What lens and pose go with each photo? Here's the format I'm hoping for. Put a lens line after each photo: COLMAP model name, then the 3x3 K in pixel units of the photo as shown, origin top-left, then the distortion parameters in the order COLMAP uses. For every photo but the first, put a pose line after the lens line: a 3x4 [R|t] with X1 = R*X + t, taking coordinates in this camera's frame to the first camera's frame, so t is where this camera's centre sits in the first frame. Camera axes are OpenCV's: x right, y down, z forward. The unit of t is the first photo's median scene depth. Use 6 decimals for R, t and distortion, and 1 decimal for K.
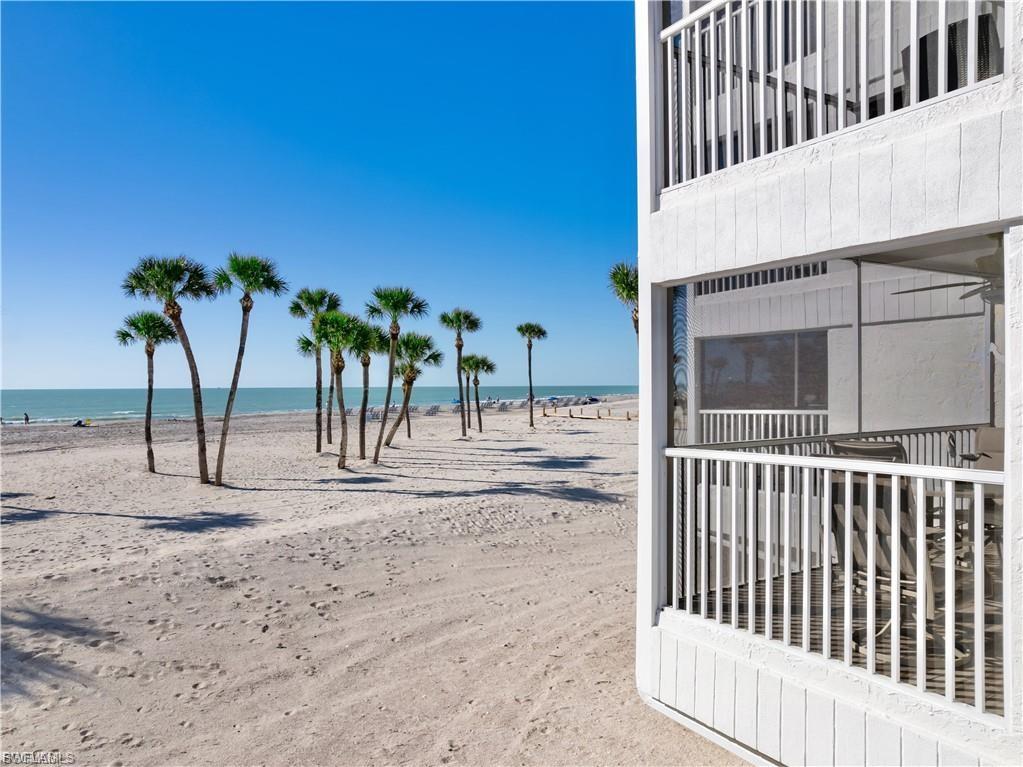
lens RADIAL K [[652.6, 0, 441.1], [0, 652.6, 384.8], [0, 0, 1]] dist [-0.000245, -0.085933]
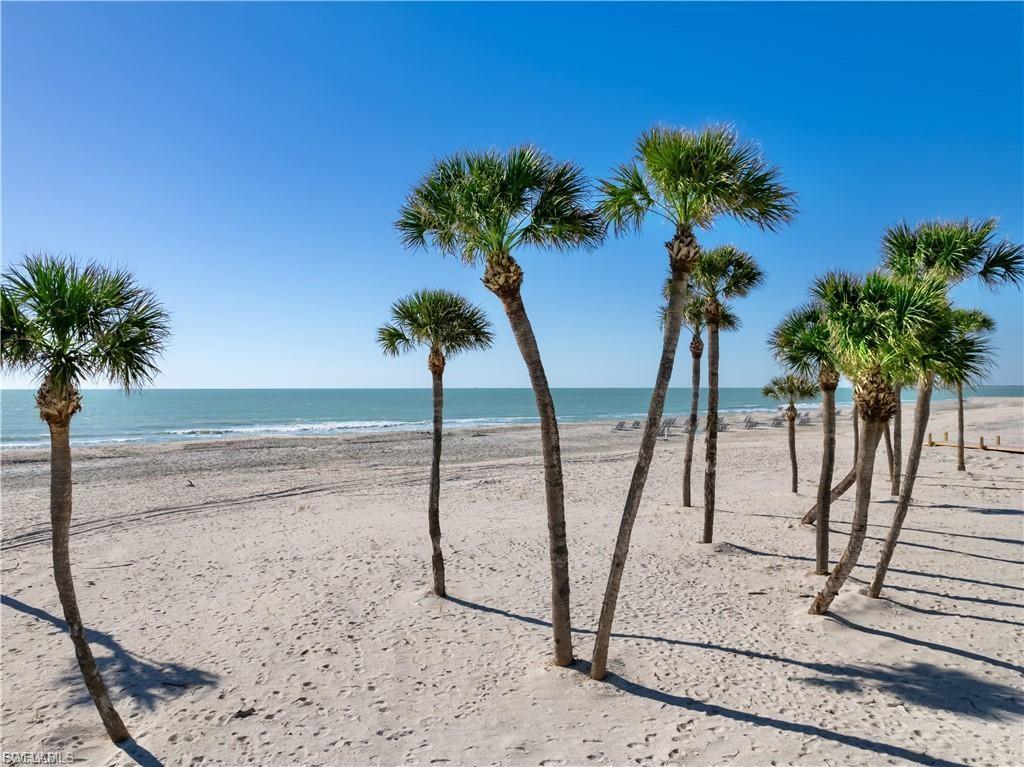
lens RADIAL K [[662.6, 0, 463.1], [0, 662.6, 384.0], [0, 0, 1]] dist [-0.021364, 0.006133]
pose [[0.950323, 0.002656, -0.311255, -0.288674], [-0.003655, 0.999990, -0.002627, -0.039420], [0.311245, 0.003634, 0.950323, 0.548158]]
